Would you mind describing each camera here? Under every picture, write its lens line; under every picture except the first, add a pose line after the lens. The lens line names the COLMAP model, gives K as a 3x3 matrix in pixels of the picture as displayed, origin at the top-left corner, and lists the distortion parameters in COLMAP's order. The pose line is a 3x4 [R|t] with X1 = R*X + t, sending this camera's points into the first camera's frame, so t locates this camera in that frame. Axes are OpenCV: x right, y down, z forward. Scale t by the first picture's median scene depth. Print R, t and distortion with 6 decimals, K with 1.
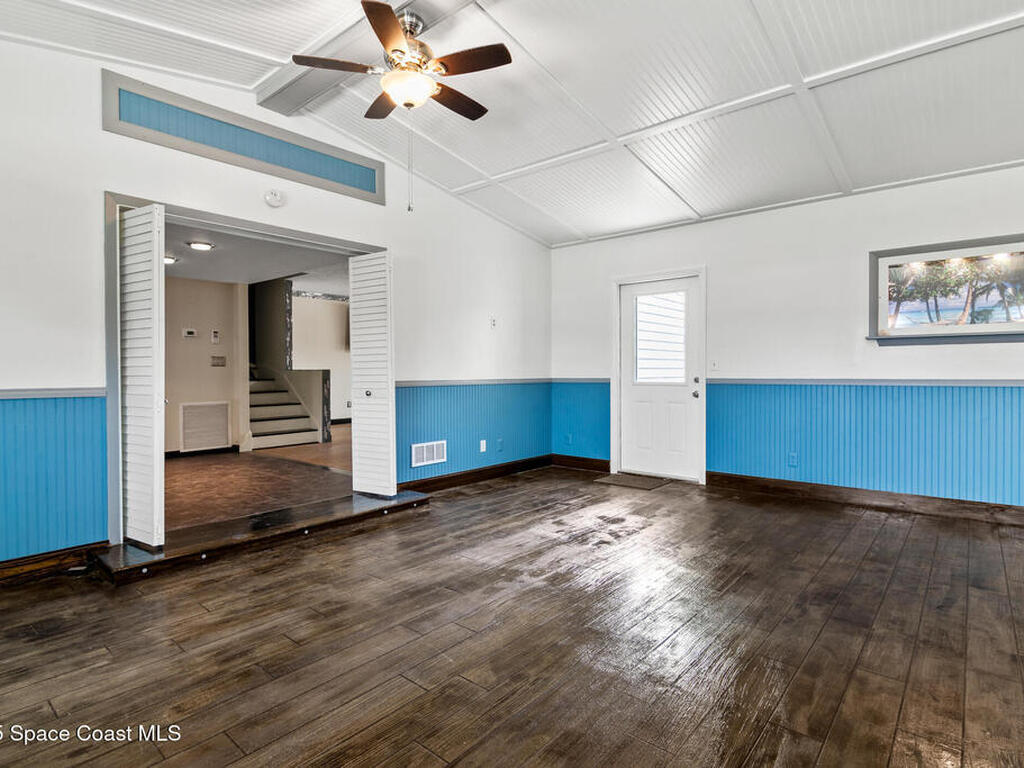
lens RADIAL K [[545.3, 0, 515.0], [0, 545.3, 377.0], [0, 0, 1]] dist [-0.011583, -0.001563]
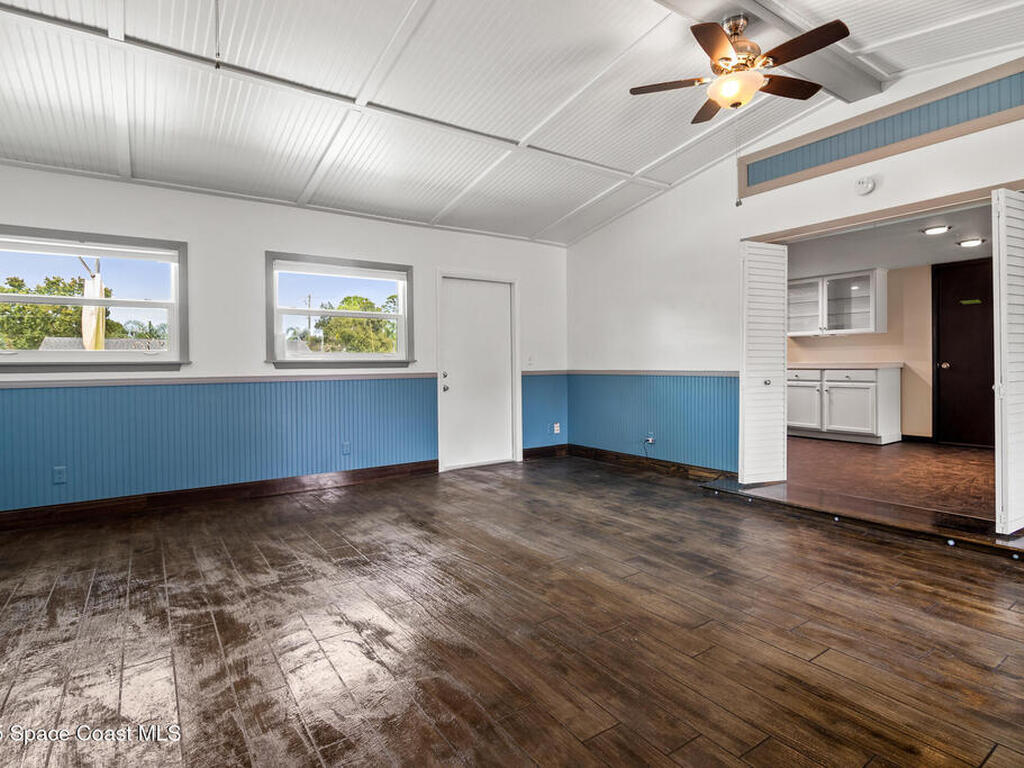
lens RADIAL K [[534.8, 0, 517.7], [0, 534.8, 364.4], [0, 0, 1]] dist [-0.016636, -0.001116]
pose [[-0.259826, 0.007733, -0.965625, 0.707606], [0.000981, 0.999970, 0.007744, -0.008629], [0.965655, 0.001065, -0.259825, 0.680078]]
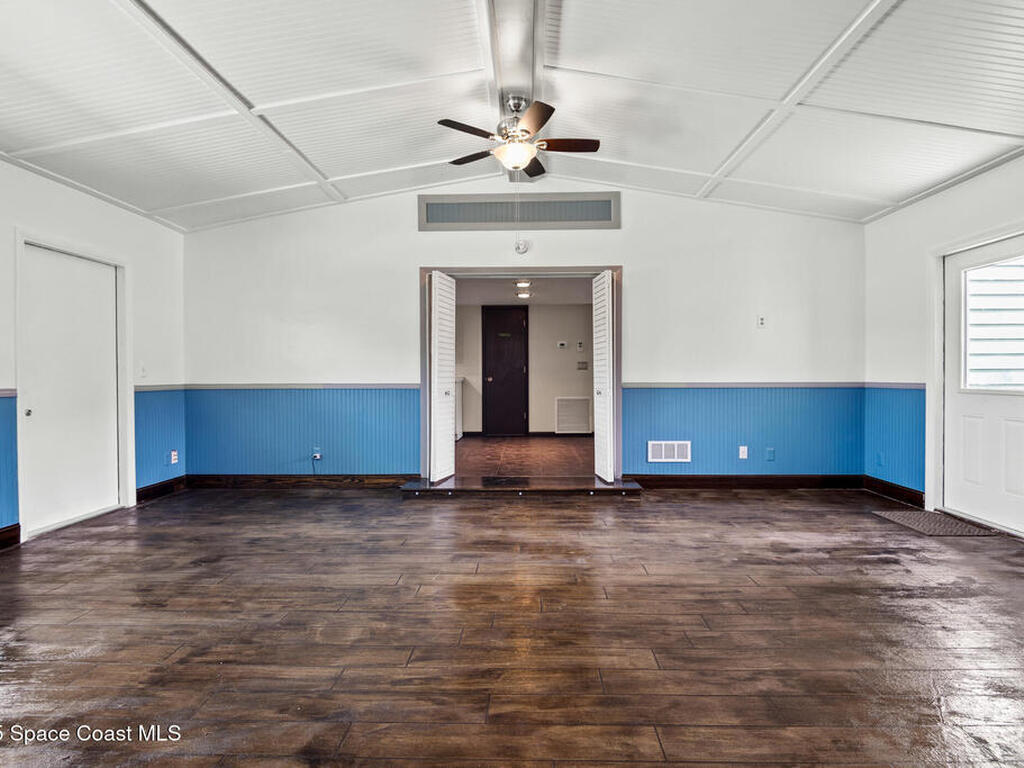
lens RADIAL K [[529.8, 0, 516.8], [0, 529.8, 376.0], [0, 0, 1]] dist [-0.012644, -0.000579]
pose [[0.628500, 0.003751, -0.777801, 0.616661], [-0.007952, 0.999967, -0.001604, -0.002826], [0.777769, 0.007193, 0.628509, 0.170113]]
